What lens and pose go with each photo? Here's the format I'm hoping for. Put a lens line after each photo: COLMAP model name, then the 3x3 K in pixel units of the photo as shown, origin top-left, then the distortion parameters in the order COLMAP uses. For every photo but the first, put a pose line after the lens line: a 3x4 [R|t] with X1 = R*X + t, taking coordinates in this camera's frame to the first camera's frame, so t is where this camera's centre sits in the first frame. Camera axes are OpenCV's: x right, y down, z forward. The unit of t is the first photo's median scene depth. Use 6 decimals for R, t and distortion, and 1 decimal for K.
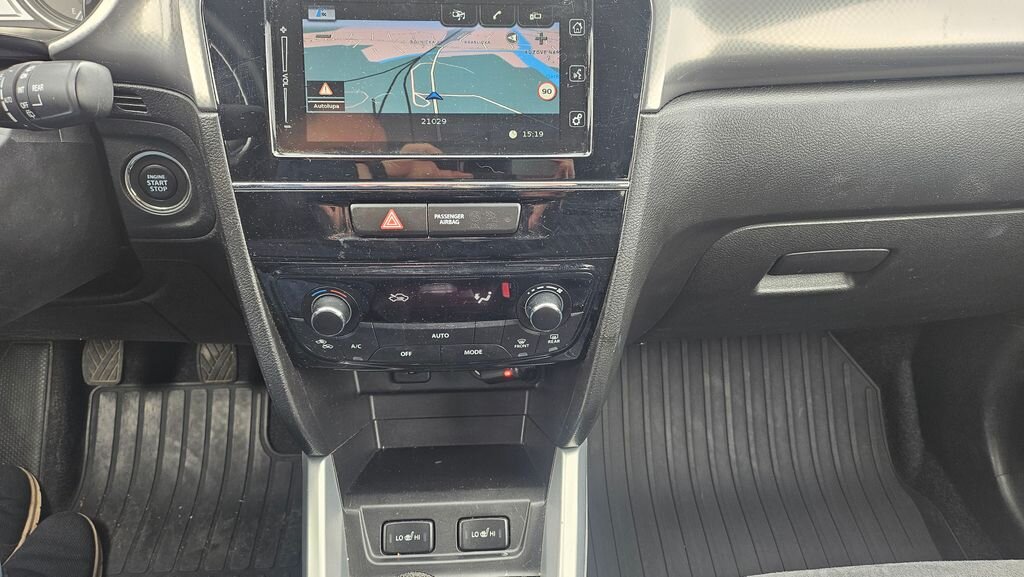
lens RADIAL K [[736.1, 0, 517.9], [0, 736.1, 289.2], [0, 0, 1]] dist [0.062754, -0.077714]
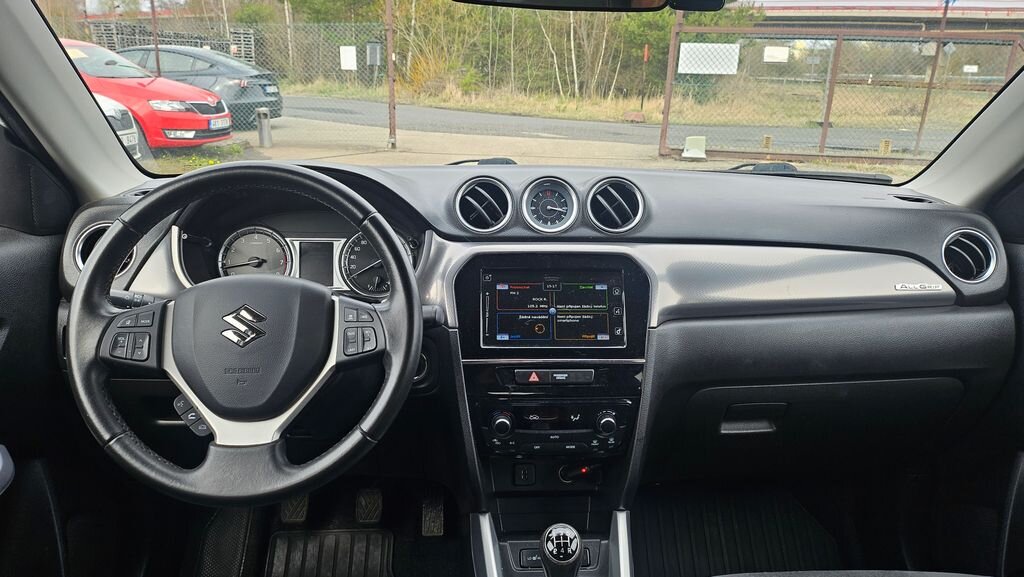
lens RADIAL K [[736.1, 0, 517.9], [0, 736.1, 289.2], [0, 0, 1]] dist [0.062754, -0.077714]
pose [[0.999965, -0.007314, -0.004052, -0.188559], [0.005544, 0.942749, -0.333457, 0.341573], [0.006259, 0.333423, 0.942757, -0.985506]]
